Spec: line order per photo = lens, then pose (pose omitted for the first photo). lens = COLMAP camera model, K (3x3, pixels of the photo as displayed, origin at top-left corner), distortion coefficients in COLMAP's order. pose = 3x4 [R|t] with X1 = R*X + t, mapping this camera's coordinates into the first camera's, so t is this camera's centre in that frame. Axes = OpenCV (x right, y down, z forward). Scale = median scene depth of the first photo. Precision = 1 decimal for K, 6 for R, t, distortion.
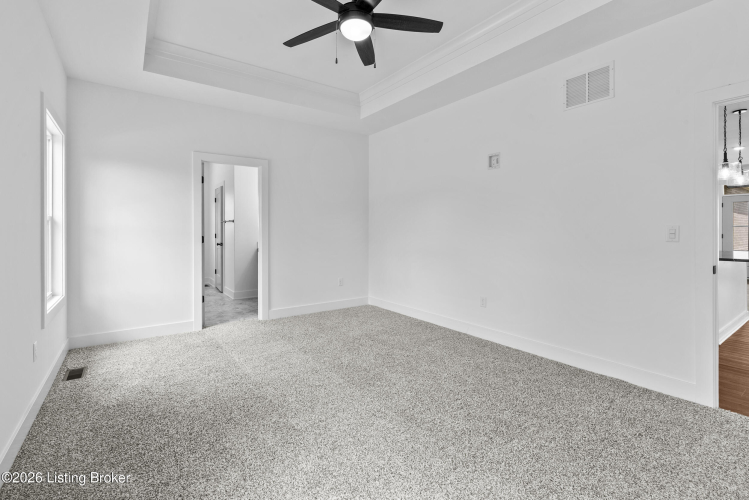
lens RADIAL K [[342.5, 0, 375.5], [0, 342.5, 245.9], [0, 0, 1]] dist [0.011218, 0.000954]
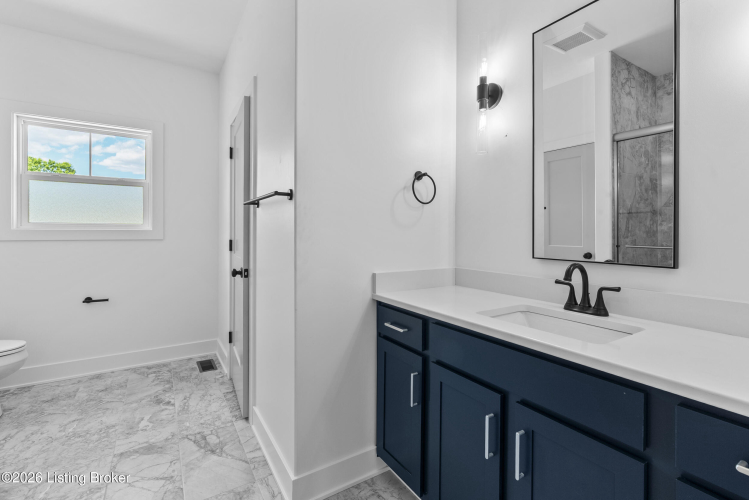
lens RADIAL K [[342.5, 0, 373.5], [0, 342.5, 245.8], [0, 0, 1]] dist [0.011218, 0.000954]
pose [[0.997624, 0.005856, -0.068642, -0.291256], [-0.006193, 0.999970, -0.004686, -0.029393], [0.068613, 0.005100, 0.997630, 0.652520]]
